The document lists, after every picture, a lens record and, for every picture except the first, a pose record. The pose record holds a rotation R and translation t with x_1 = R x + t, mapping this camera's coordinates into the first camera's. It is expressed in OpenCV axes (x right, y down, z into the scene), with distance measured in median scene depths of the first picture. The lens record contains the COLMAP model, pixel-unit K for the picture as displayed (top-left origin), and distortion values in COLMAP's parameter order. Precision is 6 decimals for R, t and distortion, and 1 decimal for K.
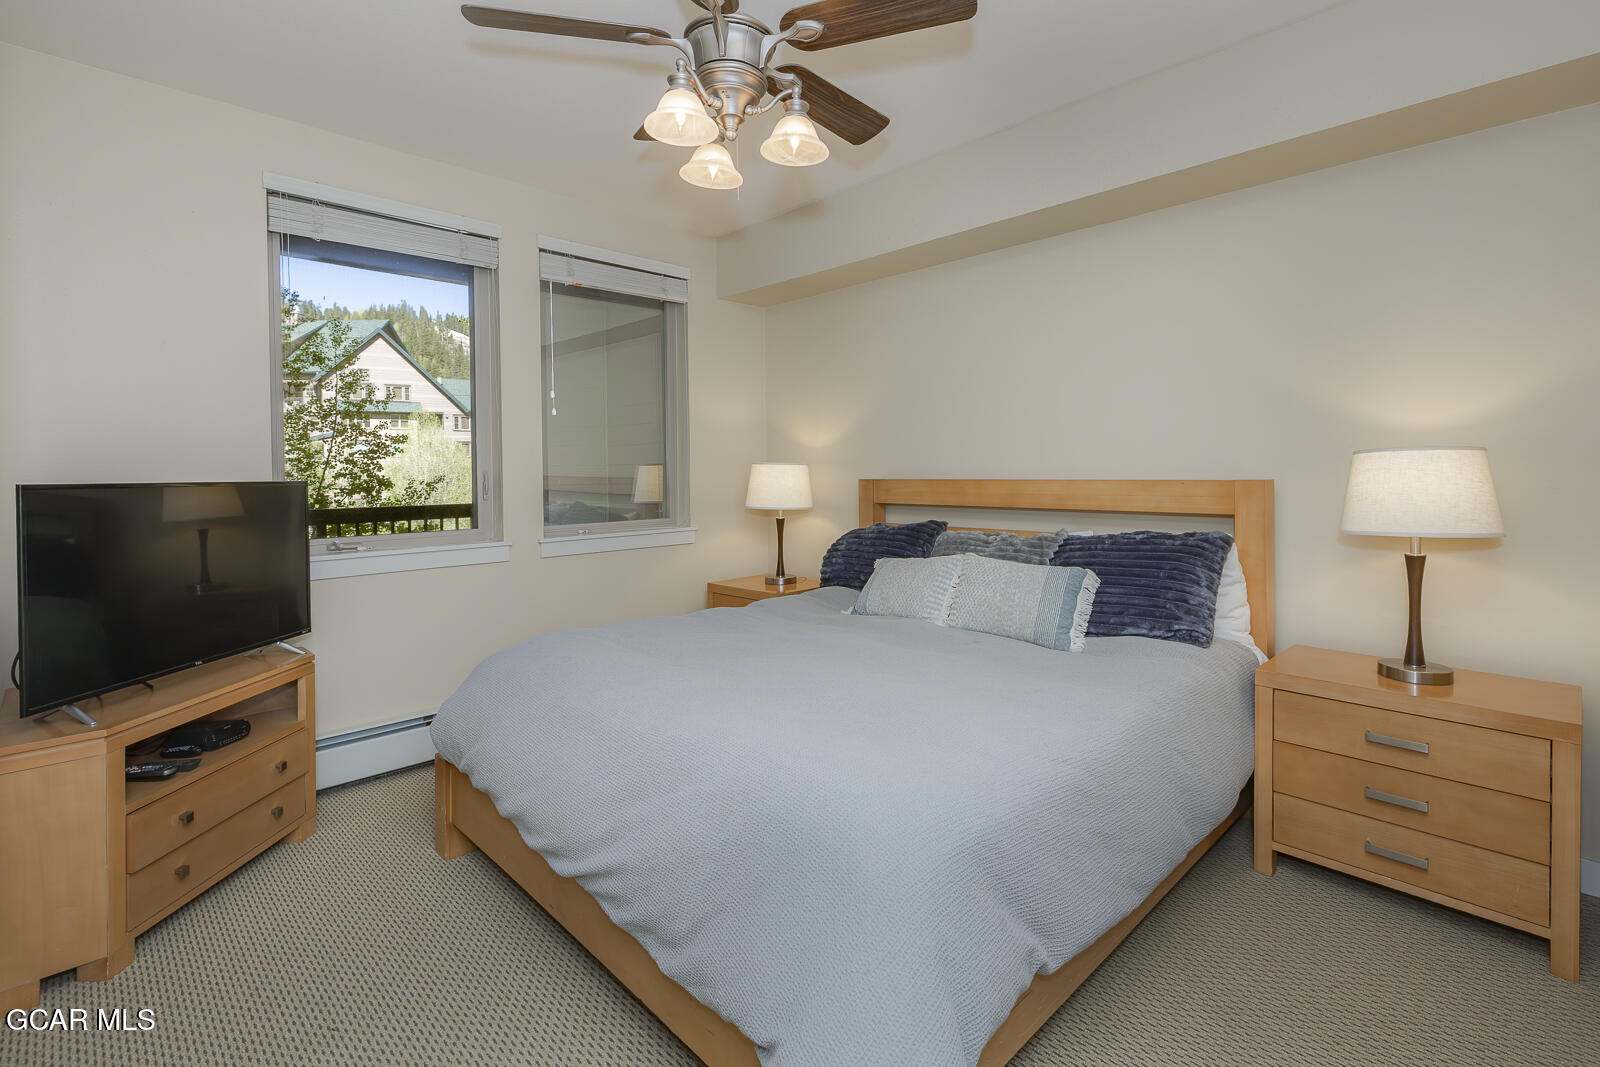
lens RADIAL K [[765.8, 0, 835.3], [0, 765.8, 485.5], [0, 0, 1]] dist [0.014538, -0.000345]
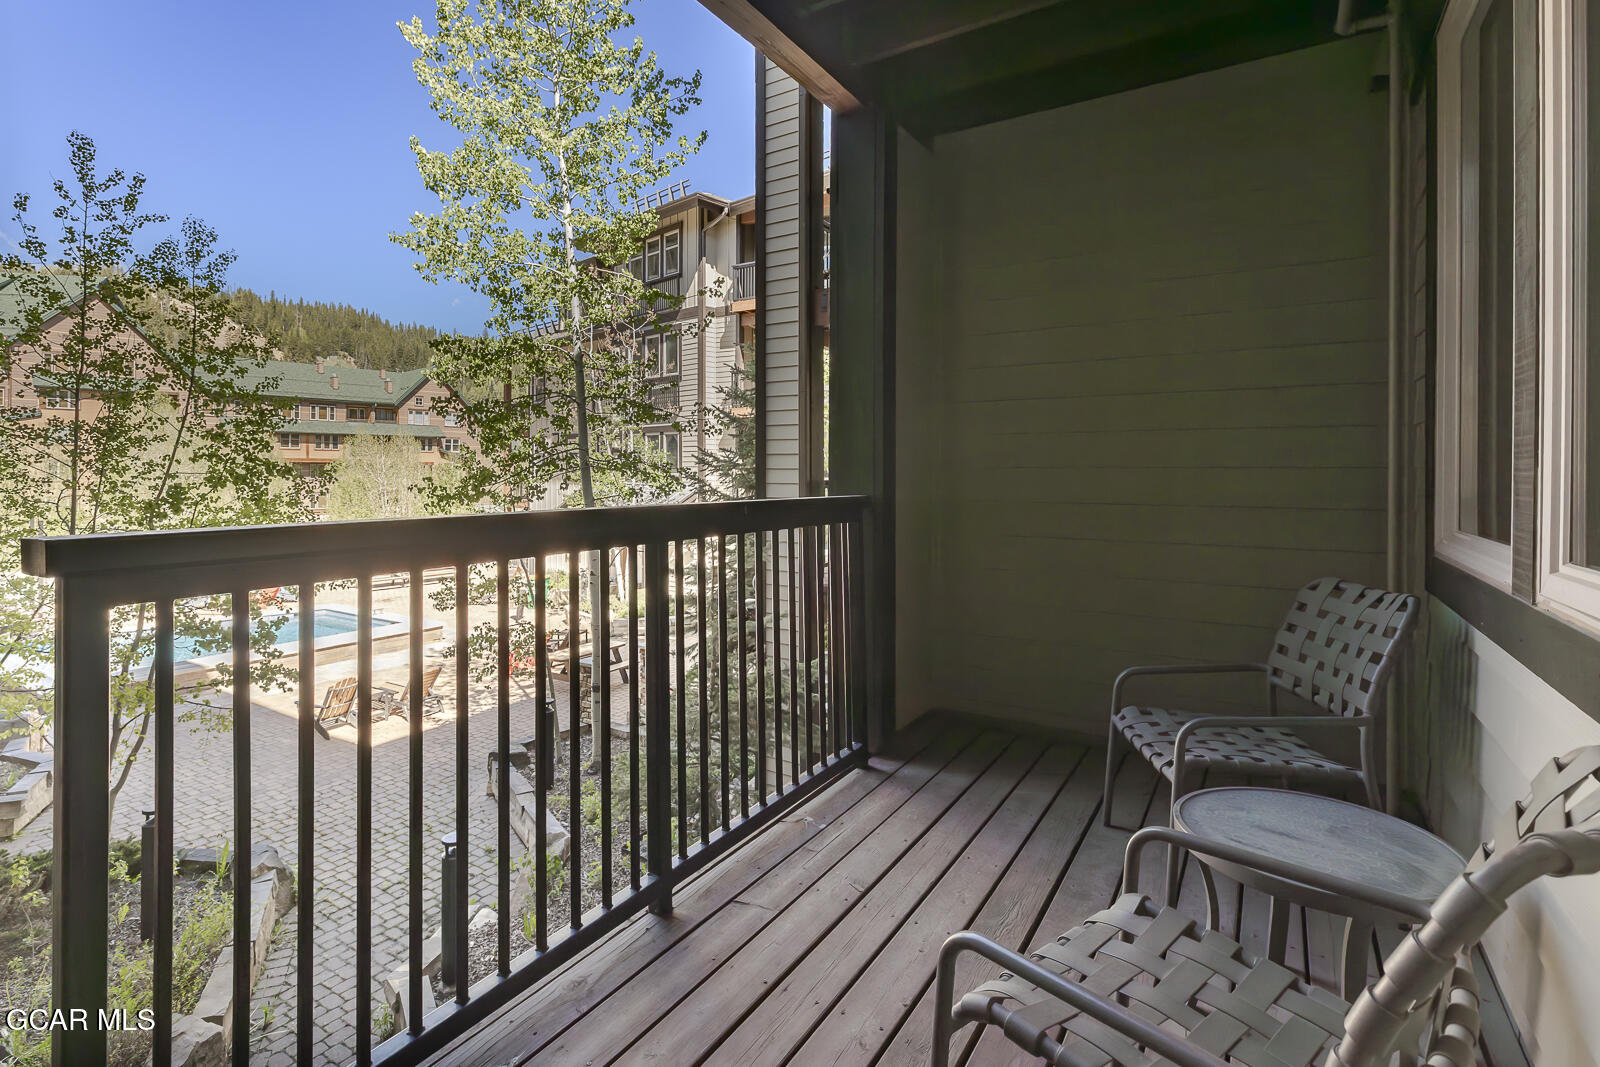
lens RADIAL K [[784.8, 0, 784.6], [0, 784.8, 470.5], [0, 0, 1]] dist [-0.000969, 0.000394]
pose [[0.978258, 0.009981, 0.207150, -0.286342], [-0.006033, 0.999788, -0.019684, 0.008306], [-0.207303, 0.018006, 0.978111, 0.234758]]
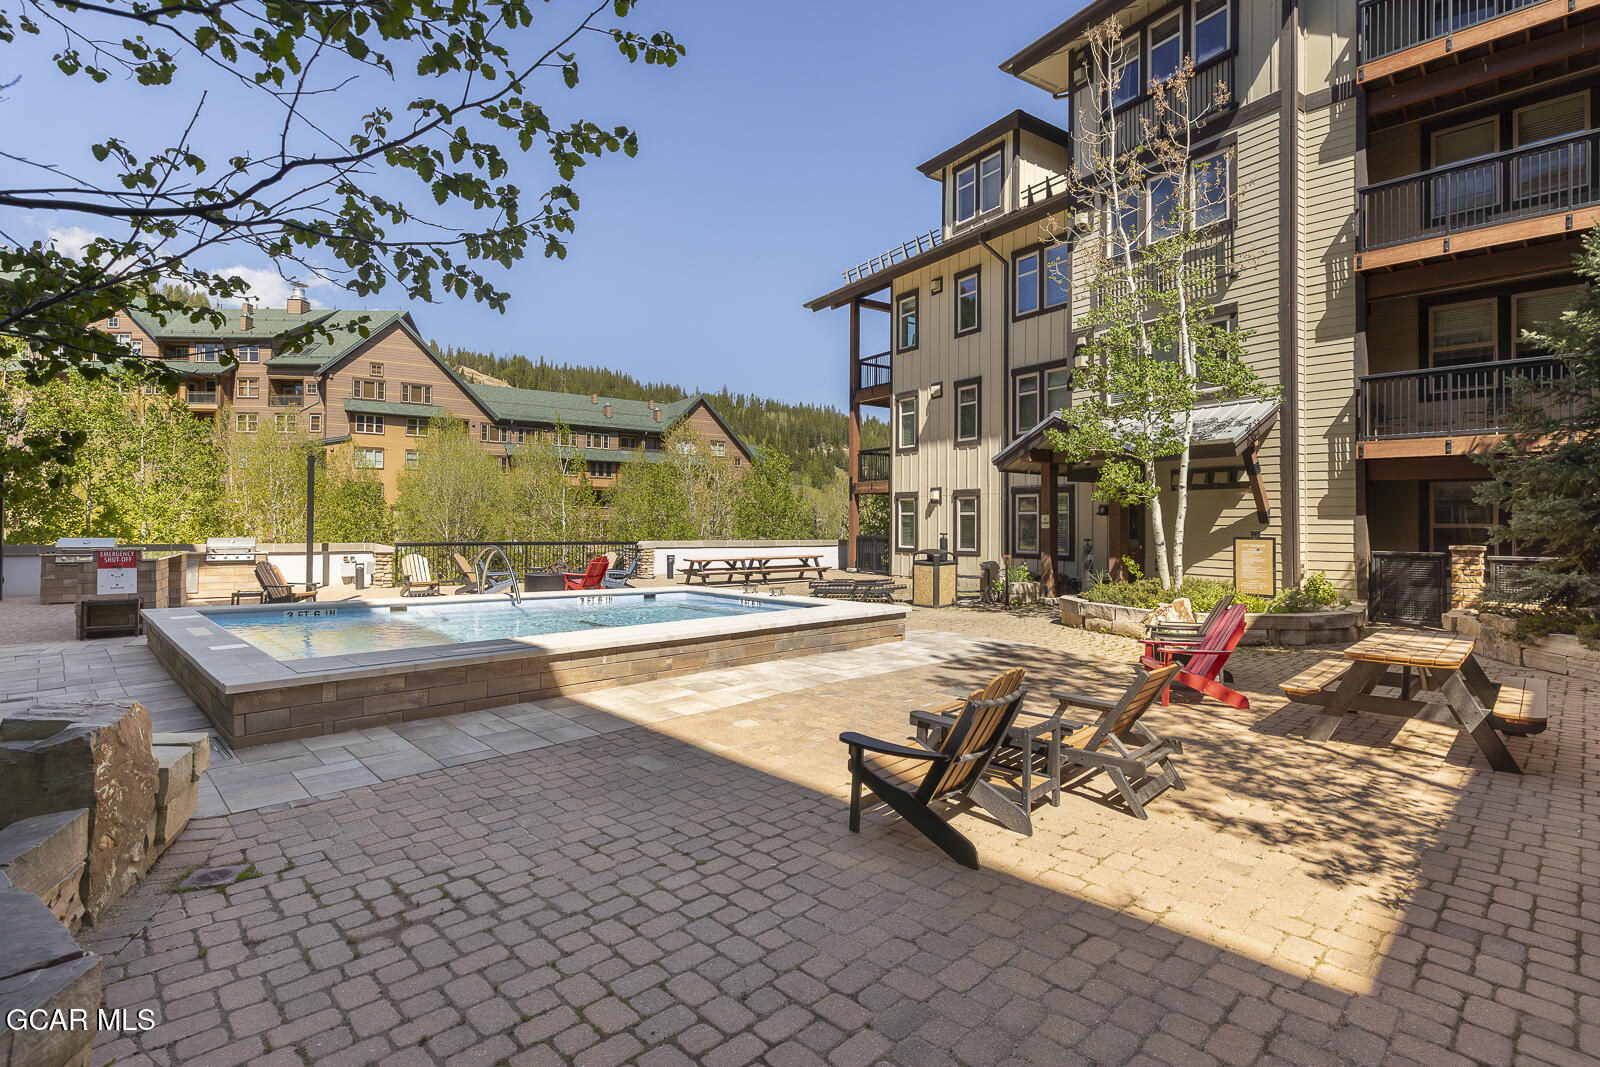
lens RADIAL K [[765.8, 0, 831.7], [0, 765.8, 518.6], [0, 0, 1]] dist [0.014538, -0.000345]
pose [[0.999851, 0.017131, -0.002307, -0.718526], [-0.017196, 0.999337, -0.032079, 0.218020], [0.001756, 0.032114, 0.999483, 1.073834]]
